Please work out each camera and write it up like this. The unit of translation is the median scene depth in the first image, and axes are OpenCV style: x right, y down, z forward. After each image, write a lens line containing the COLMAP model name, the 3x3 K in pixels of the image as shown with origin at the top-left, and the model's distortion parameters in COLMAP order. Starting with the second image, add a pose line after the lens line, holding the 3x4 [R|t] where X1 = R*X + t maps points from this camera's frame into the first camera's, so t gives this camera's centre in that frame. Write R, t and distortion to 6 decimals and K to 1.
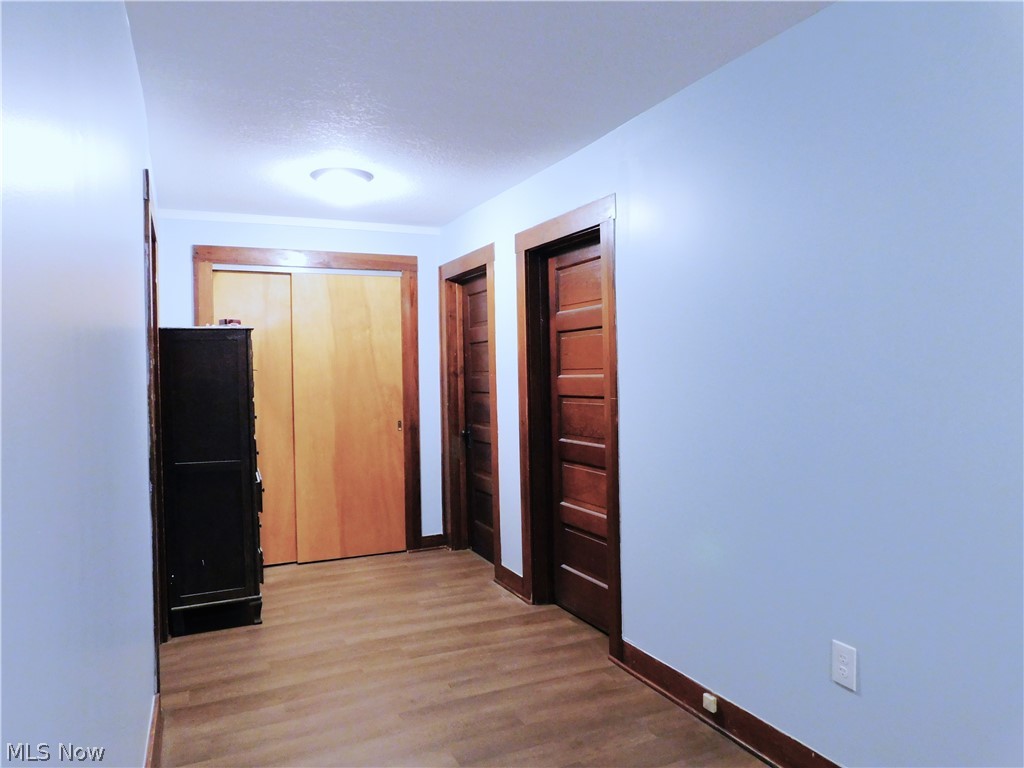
lens RADIAL K [[683.7, 0, 512.9], [0, 683.7, 384.8], [0, 0, 1]] dist [-0.050236, 0.047129]
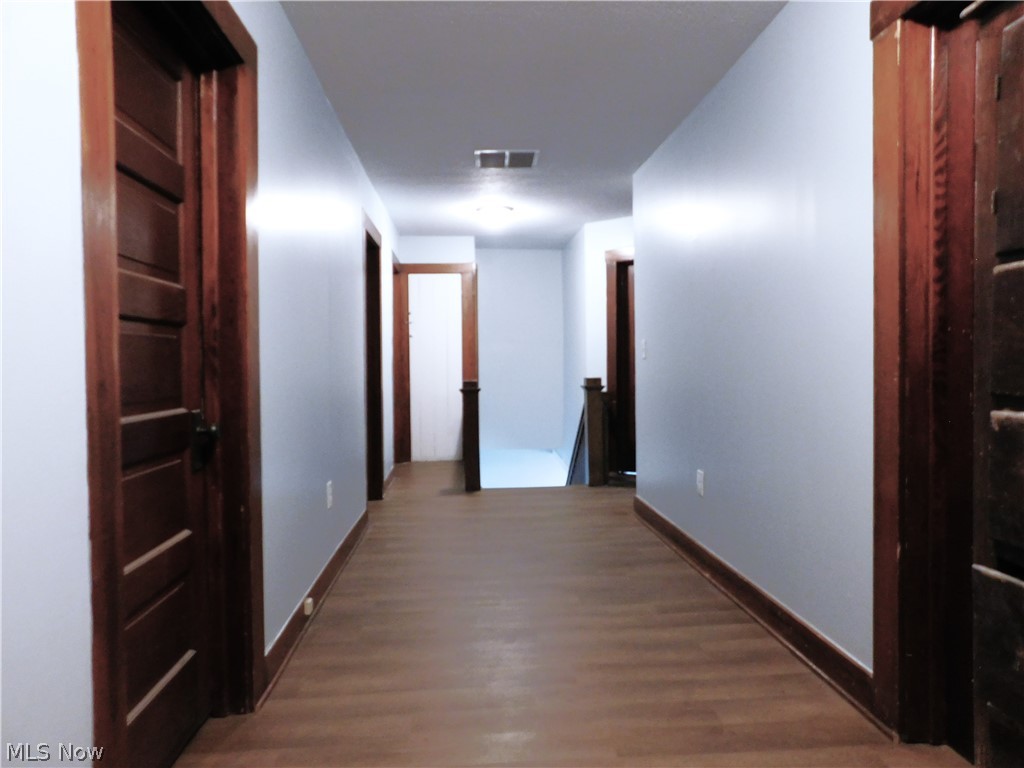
lens RADIAL K [[683.7, 0, 512.1], [0, 683.7, 383.1], [0, 0, 1]] dist [-0.050236, 0.047129]
pose [[-0.935780, 0.017703, 0.352141, -0.364726], [0.026952, 0.999408, 0.021379, 0.075320], [-0.351554, 0.029497, -0.935703, 1.648454]]
